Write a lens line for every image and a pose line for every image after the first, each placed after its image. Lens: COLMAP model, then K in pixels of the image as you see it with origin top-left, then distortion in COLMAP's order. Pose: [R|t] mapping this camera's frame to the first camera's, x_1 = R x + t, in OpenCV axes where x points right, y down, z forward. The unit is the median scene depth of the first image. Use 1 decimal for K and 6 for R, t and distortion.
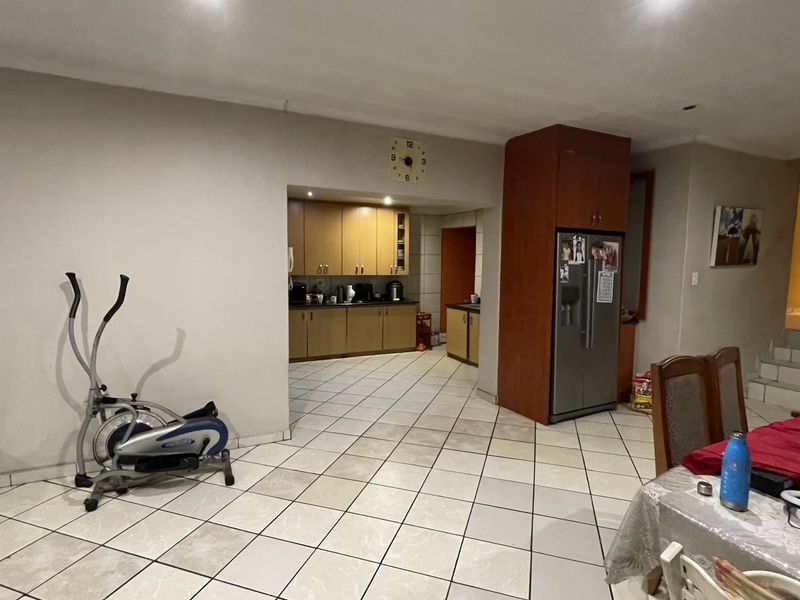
lens RADIAL K [[433.2, 0, 400.0], [0, 433.2, 300.0], [0, 0, 1]] dist [-0.004188, 0.000275]
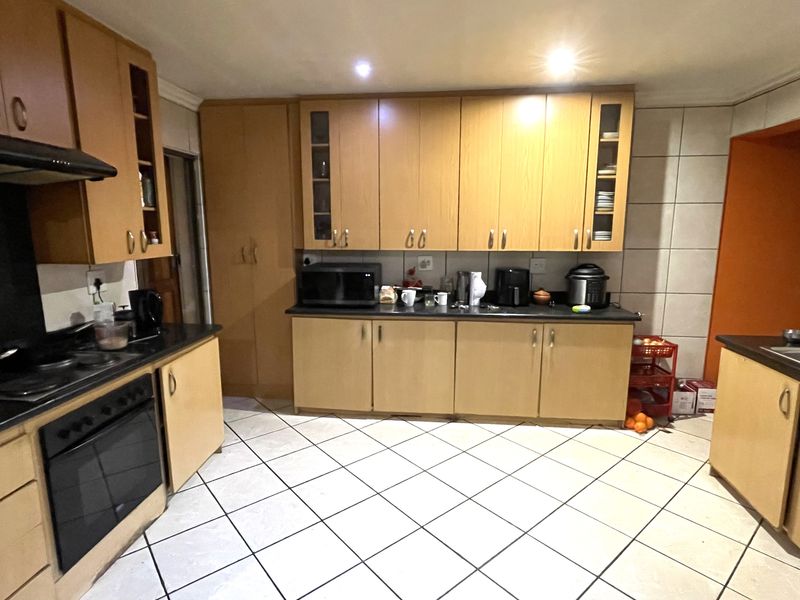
lens RADIAL K [[433.2, 0, 400.0], [0, 433.2, 300.0], [0, 0, 1]] dist [-0.004188, 0.000275]
pose [[0.847689, 0.078365, -0.524674, 0.063515], [-0.037179, 0.995373, 0.088601, -0.040753], [0.529190, -0.055600, 0.846680, 0.527640]]
